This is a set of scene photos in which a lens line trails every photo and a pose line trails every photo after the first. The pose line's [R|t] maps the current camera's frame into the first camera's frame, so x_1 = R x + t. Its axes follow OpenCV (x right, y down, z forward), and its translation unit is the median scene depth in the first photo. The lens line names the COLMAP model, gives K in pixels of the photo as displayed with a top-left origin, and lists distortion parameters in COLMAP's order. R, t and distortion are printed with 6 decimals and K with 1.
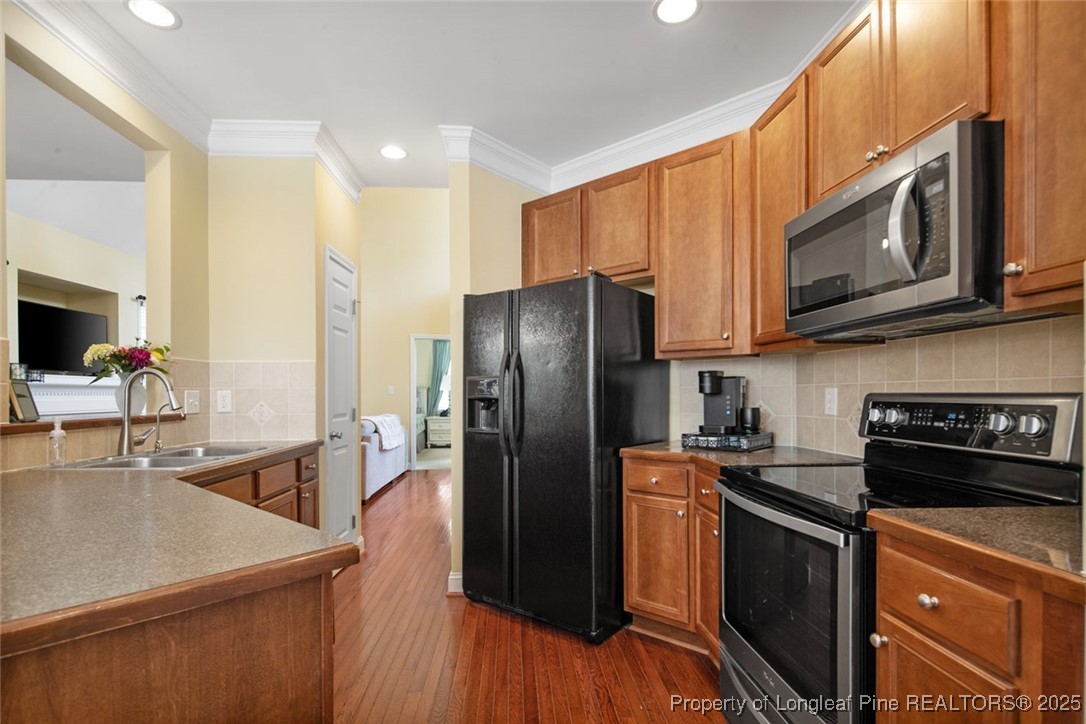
lens RADIAL K [[534.8, 0, 540.6], [0, 534.8, 390.5], [0, 0, 1]] dist [0.000988, -0.000008]
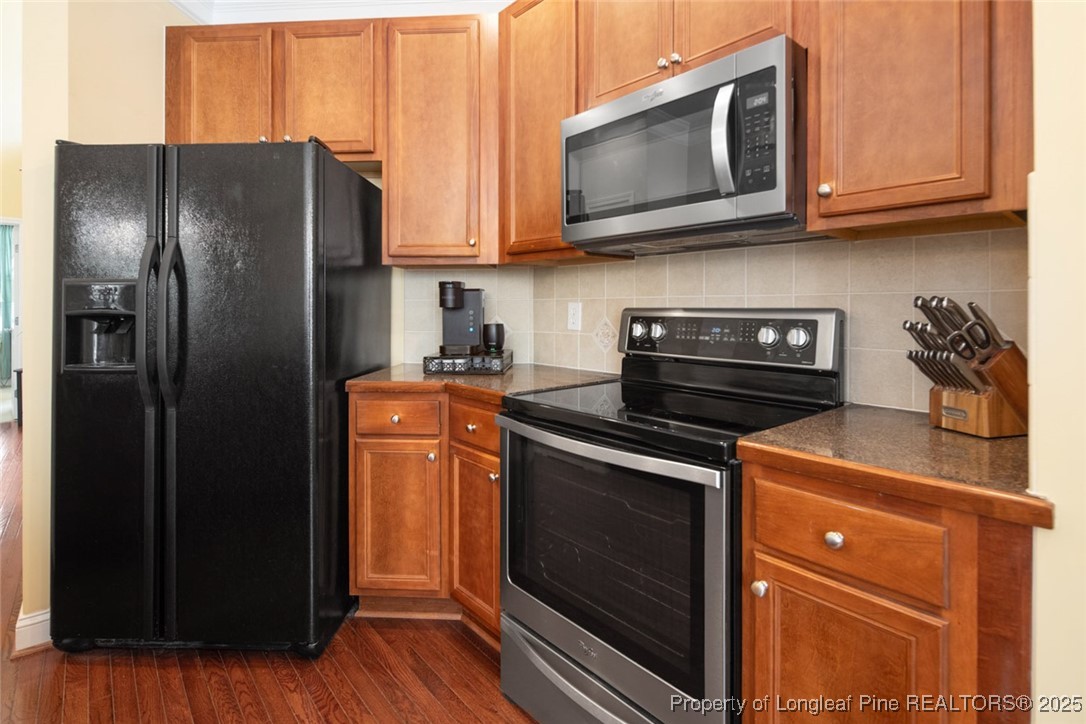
lens RADIAL K [[526.4, 0, 543.0], [0, 526.4, 304.7], [0, 0, 1]] dist [0.000422, -0.001094]
pose [[0.790054, 0.007003, 0.612997, -0.093456], [-0.006396, 0.999974, -0.003181, 0.002180], [-0.613004, -0.001408, 0.790079, 0.266319]]
